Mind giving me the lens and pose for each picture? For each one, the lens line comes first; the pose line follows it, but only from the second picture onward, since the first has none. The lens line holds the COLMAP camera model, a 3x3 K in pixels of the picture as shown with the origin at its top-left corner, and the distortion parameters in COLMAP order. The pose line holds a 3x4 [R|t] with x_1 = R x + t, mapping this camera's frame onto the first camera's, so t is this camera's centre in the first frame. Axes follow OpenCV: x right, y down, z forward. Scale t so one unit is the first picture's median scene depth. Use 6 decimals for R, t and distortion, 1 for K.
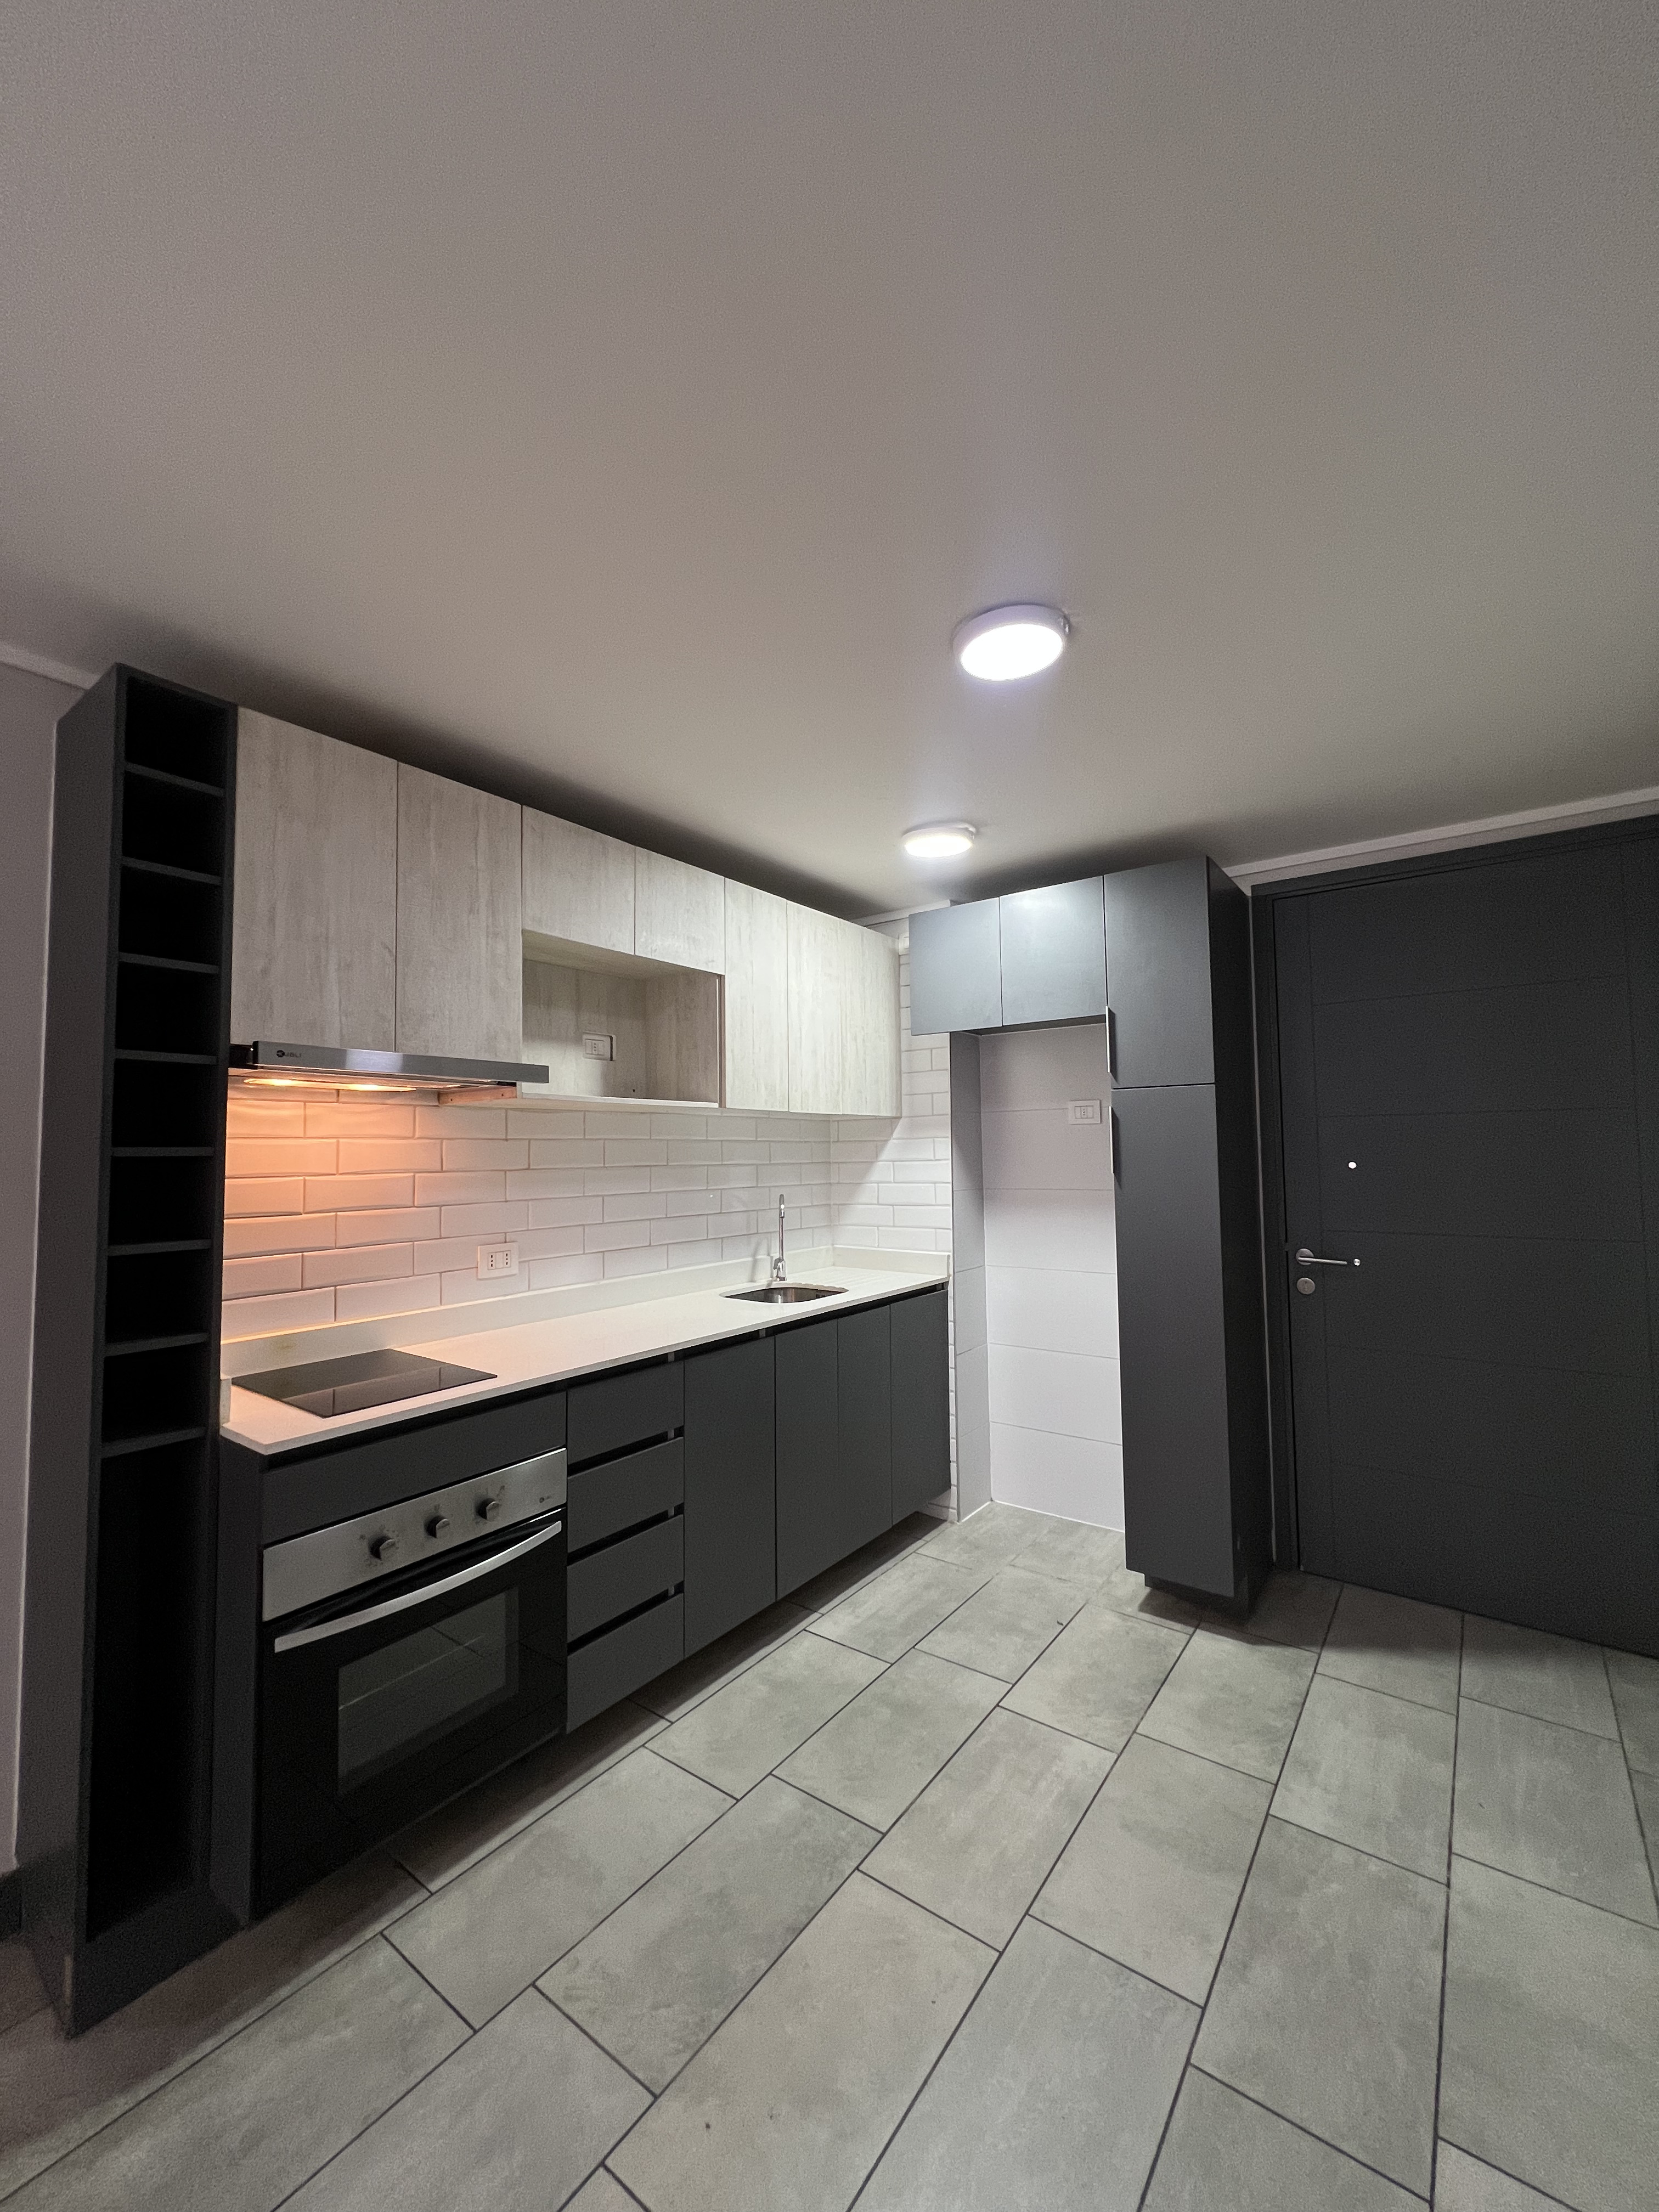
lens RADIAL K [[883.6, 0, 827.9], [0, 883.6, 1111.2], [0, 0, 1]] dist [-0.002978, 0.000566]
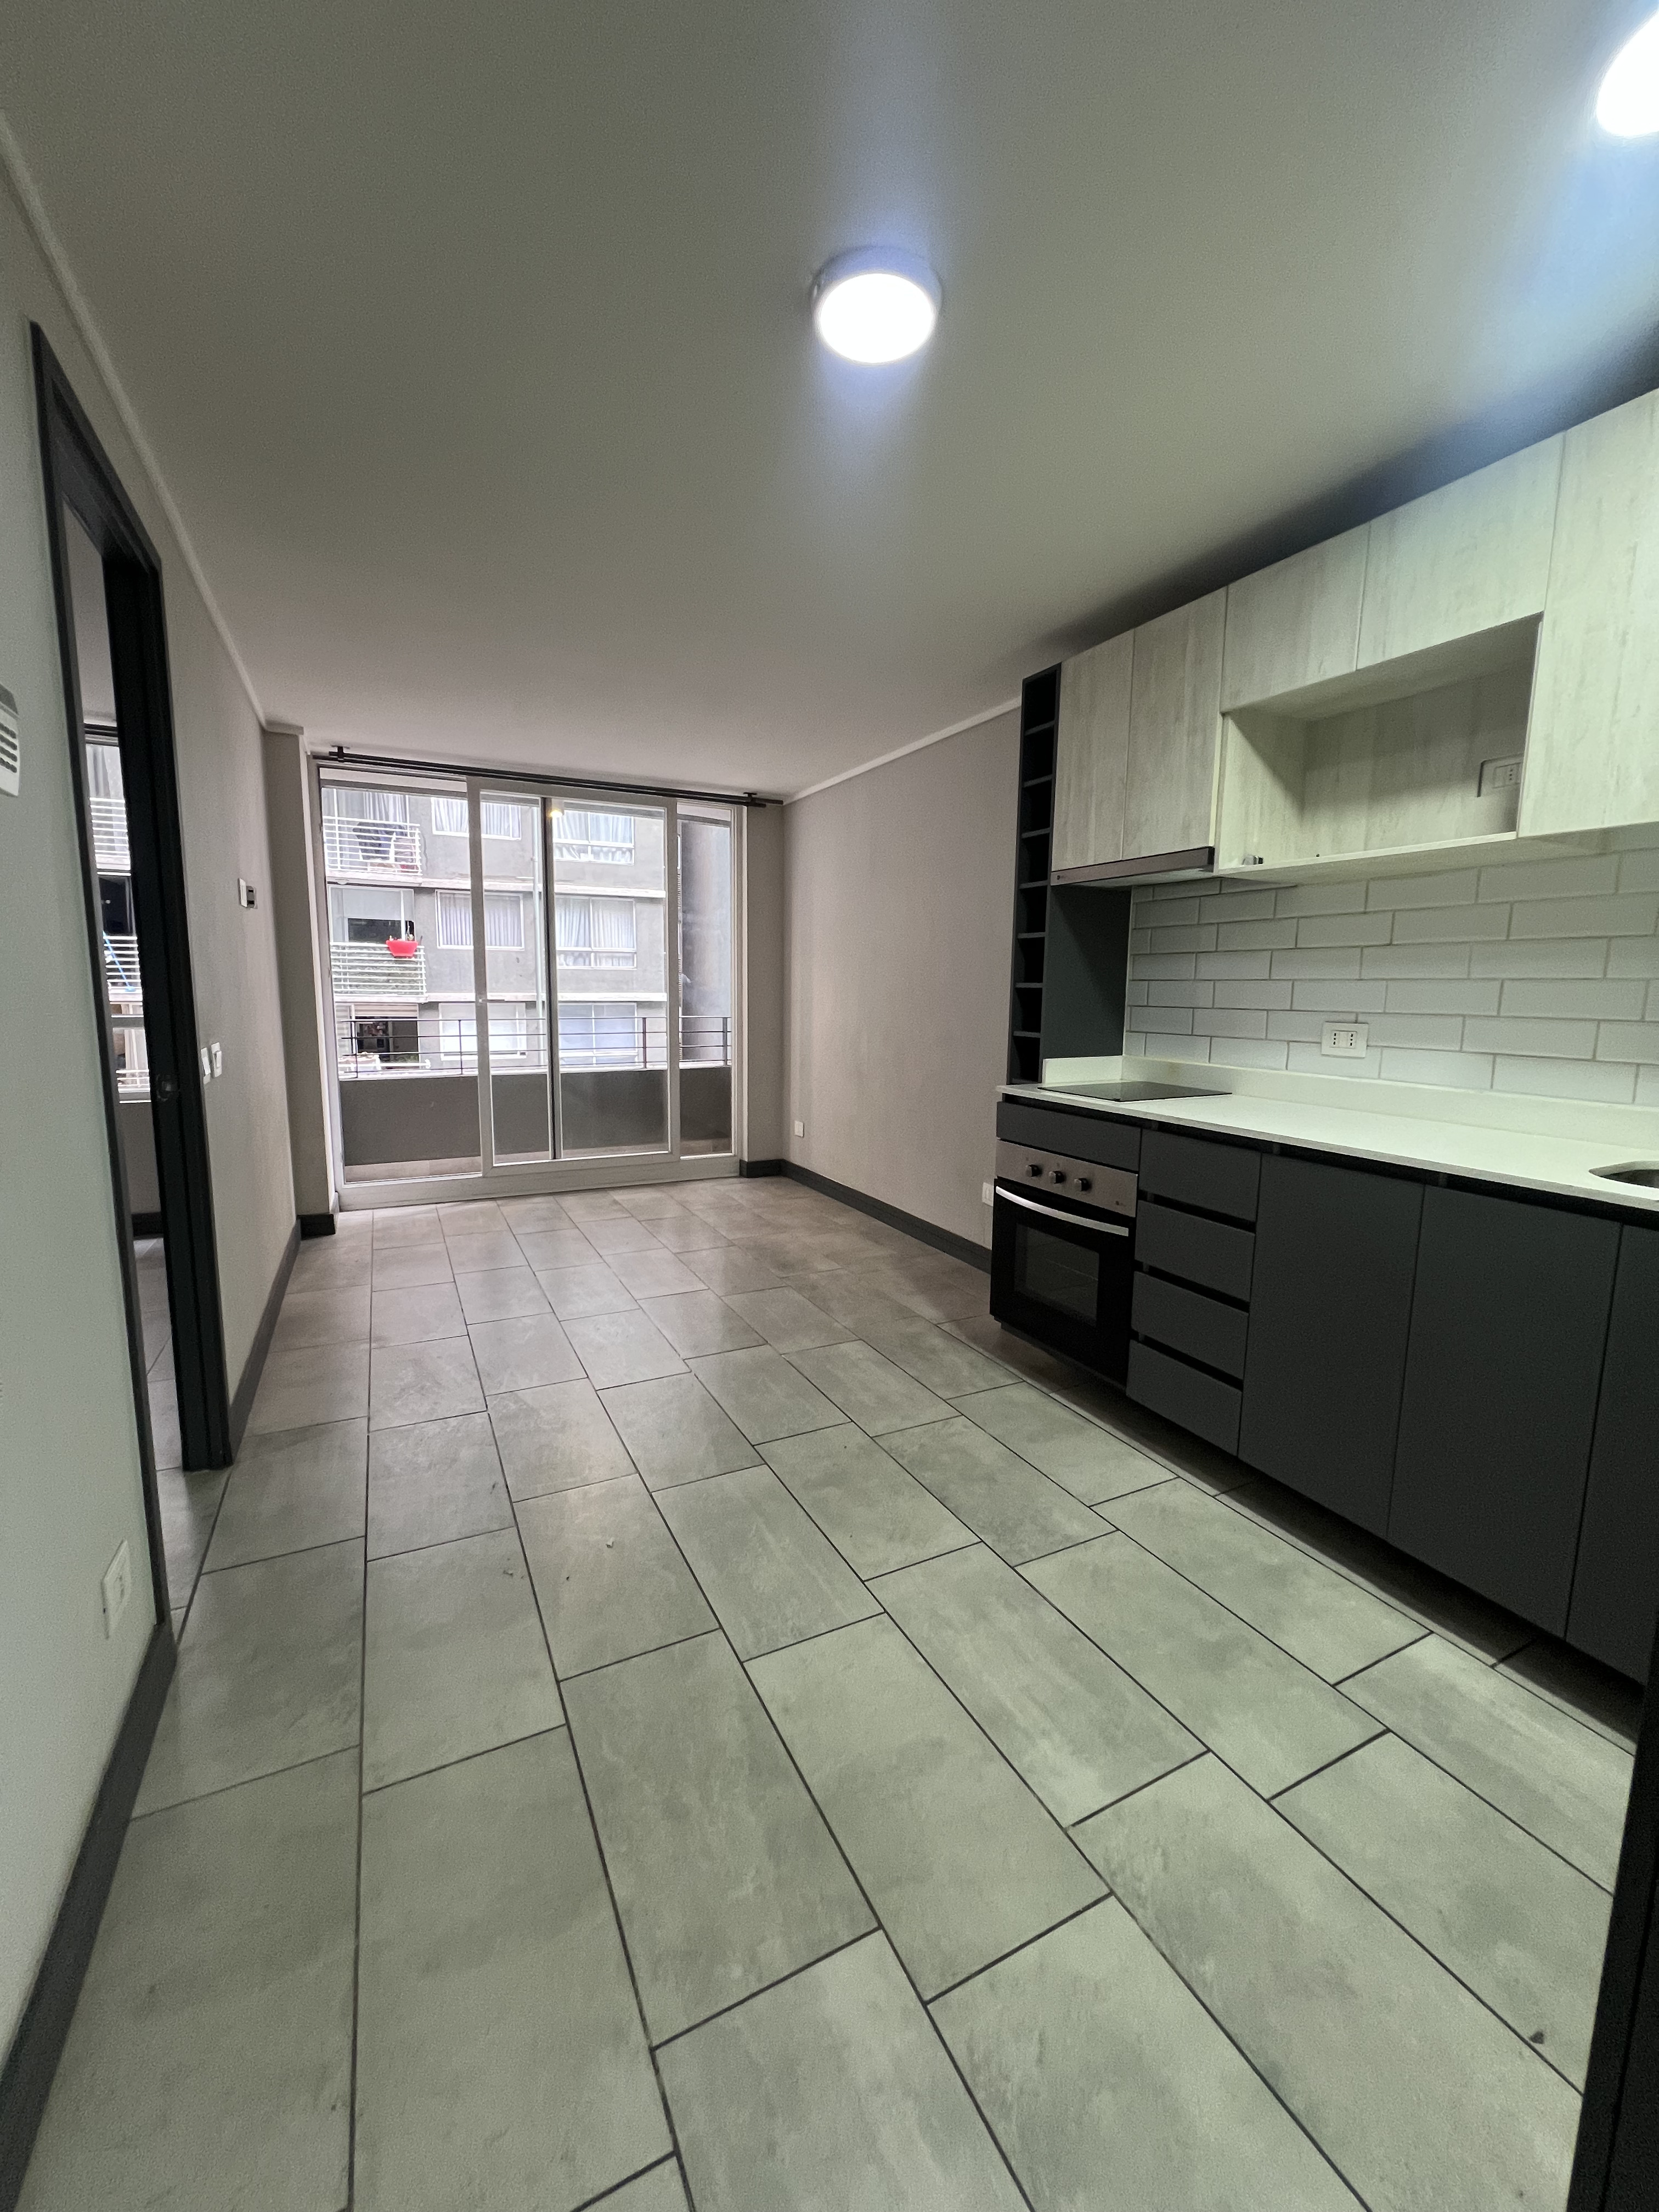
lens RADIAL K [[883.6, 0, 832.9], [0, 883.6, 1106.2], [0, 0, 1]] dist [-0.002978, 0.000566]
pose [[-0.445323, 0.129145, -0.886007, 0.820794], [0.038202, 0.991383, 0.125304, 0.106991], [0.894555, 0.021954, -0.446419, 1.016704]]
